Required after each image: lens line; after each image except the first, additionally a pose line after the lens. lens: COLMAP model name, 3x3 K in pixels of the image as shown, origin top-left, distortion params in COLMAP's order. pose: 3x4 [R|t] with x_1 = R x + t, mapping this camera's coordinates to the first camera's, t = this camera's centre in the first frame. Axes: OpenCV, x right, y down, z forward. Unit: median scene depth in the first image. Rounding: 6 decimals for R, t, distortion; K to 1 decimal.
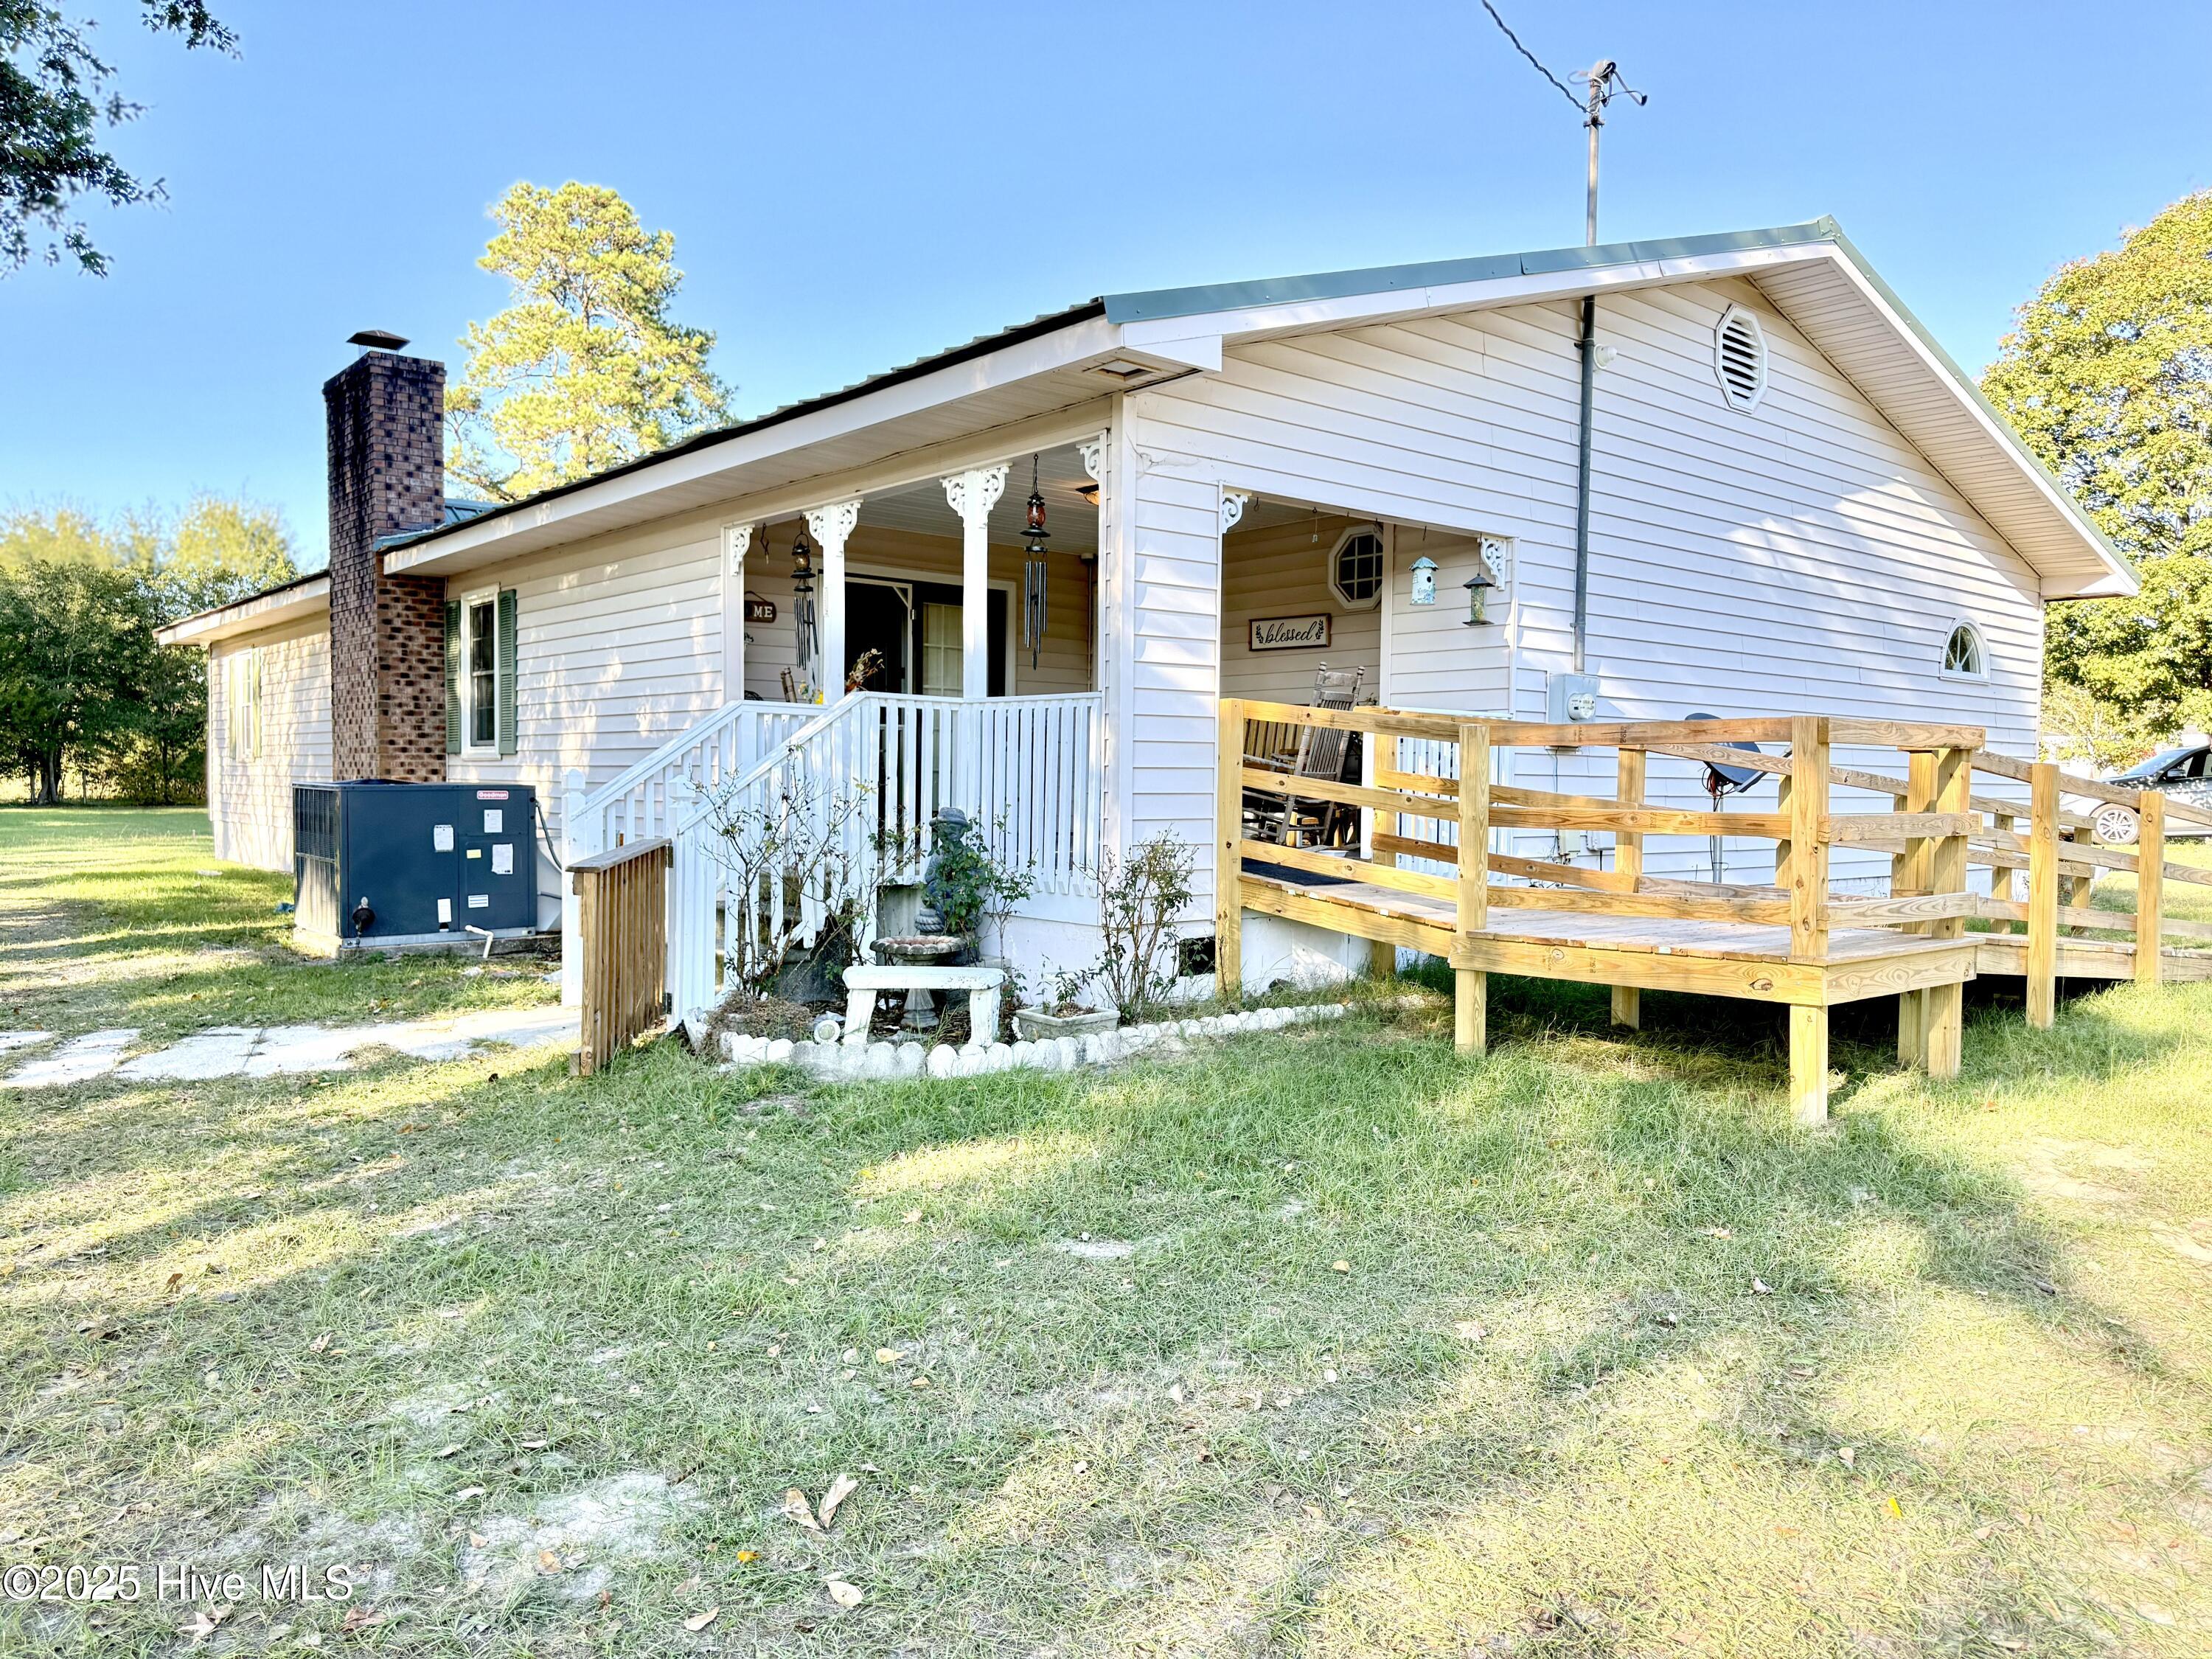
lens RADIAL K [[1536.3, 0, 1106.0], [0, 1536.3, 829.5], [0, 0, 1]] dist [0.014136, 0.001528]
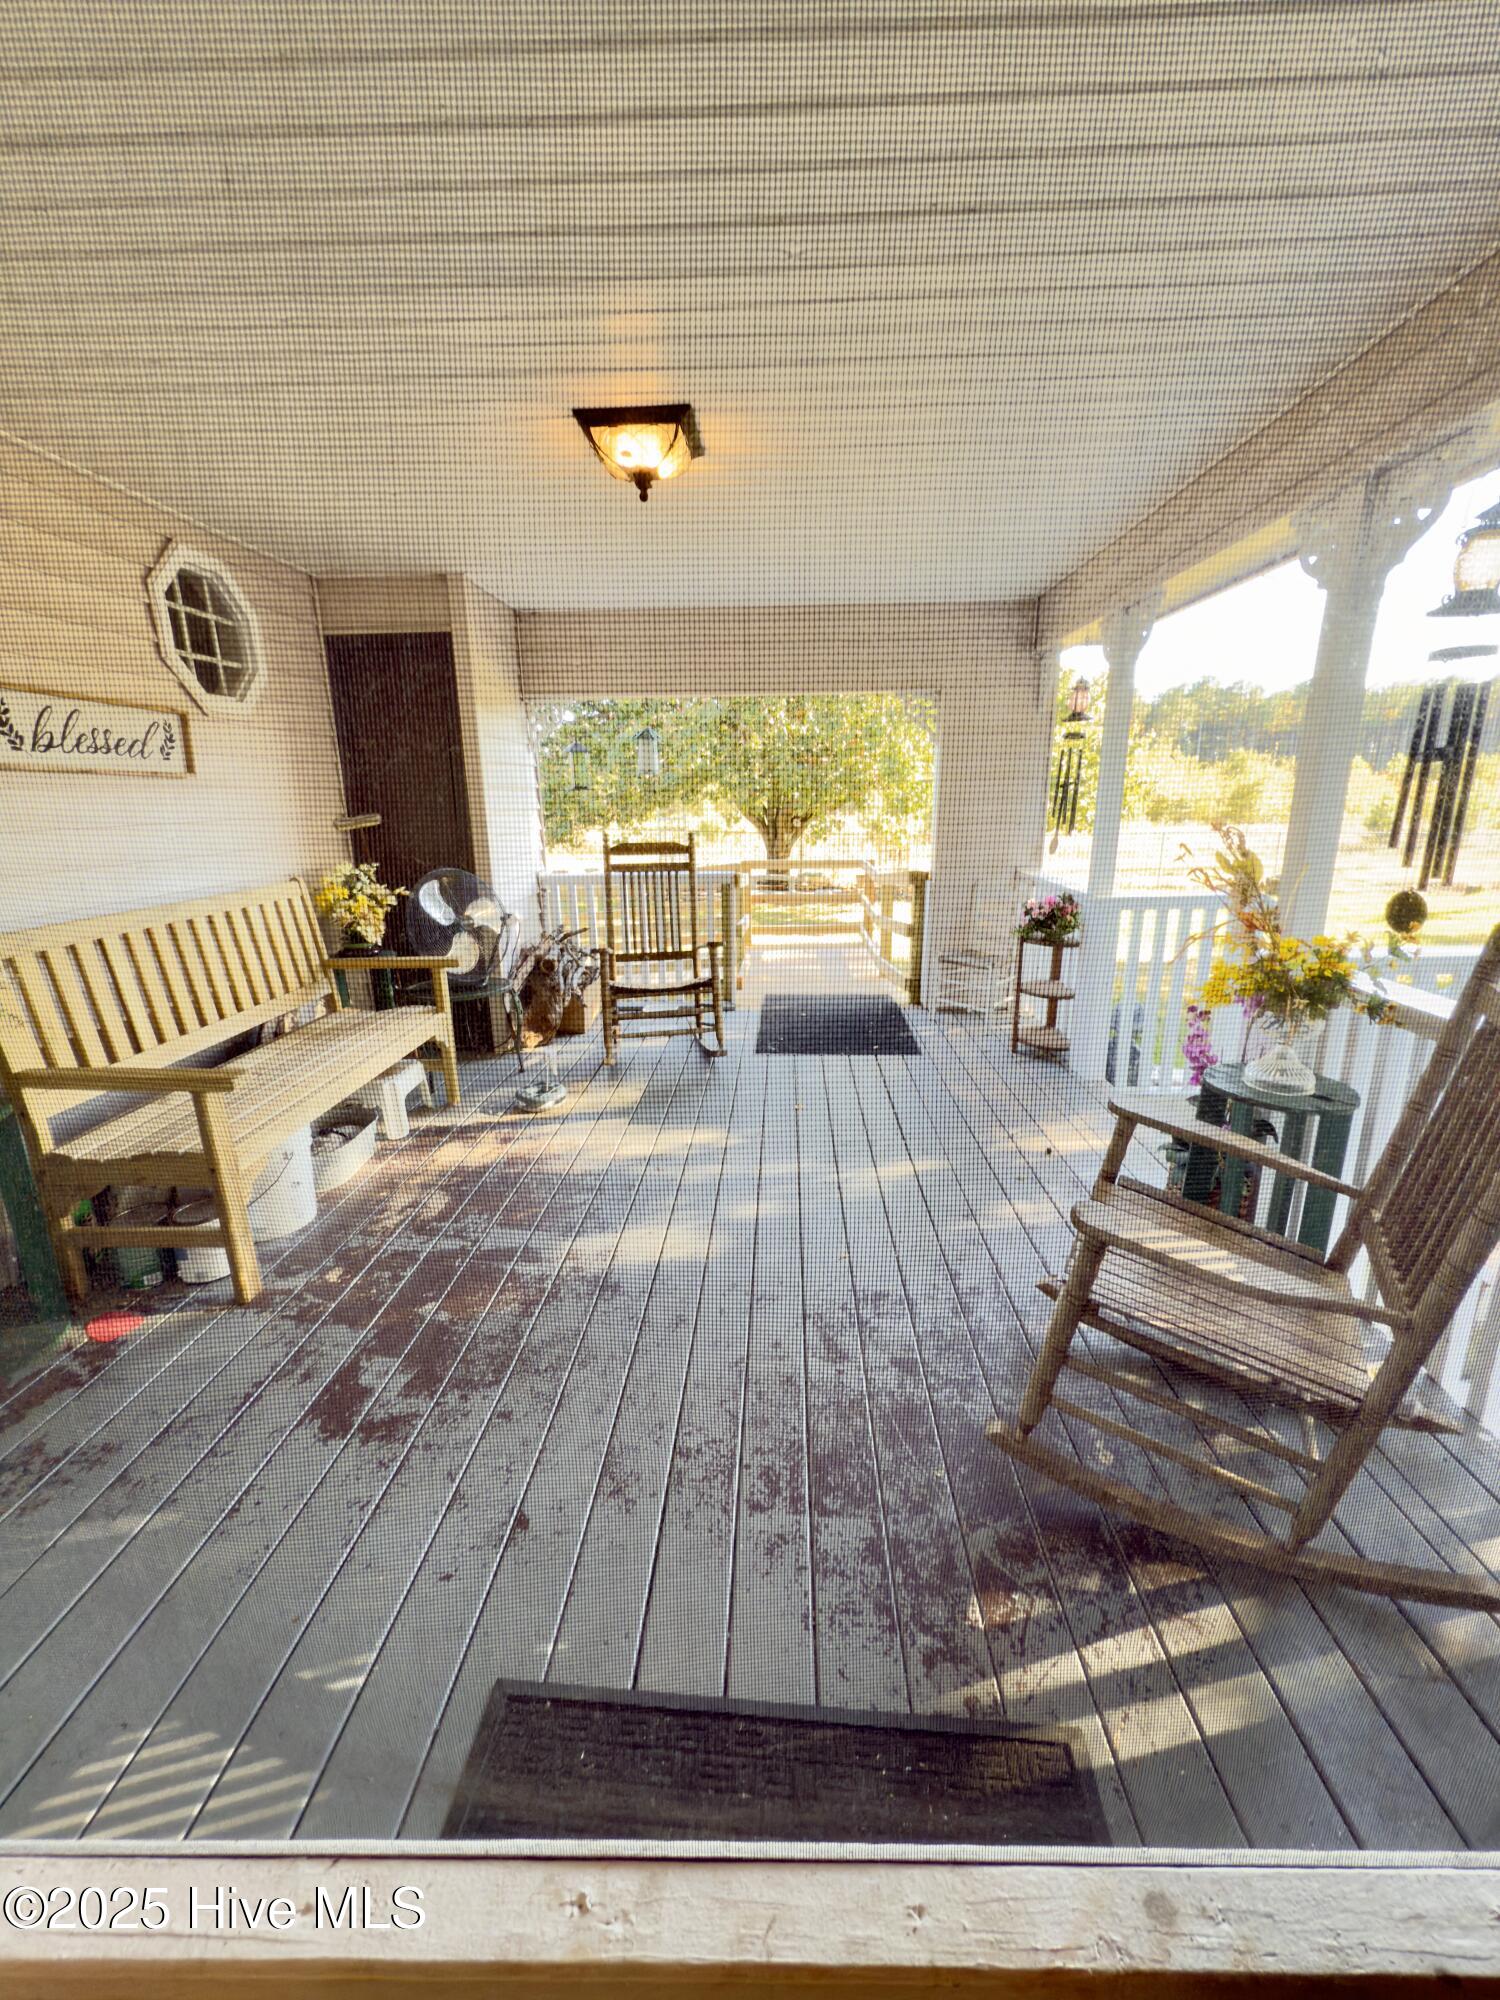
lens RADIAL K [[795.4, 0, 751.3], [0, 795.4, 1000.5], [0, 0, 1]] dist [0.002159, -0.000145]
pose [[-0.734654, -0.176185, 0.655166, -0.188752], [0.021593, 0.959131, 0.282138, -0.118214], [-0.678098, 0.221421, -0.700825, 1.076250]]
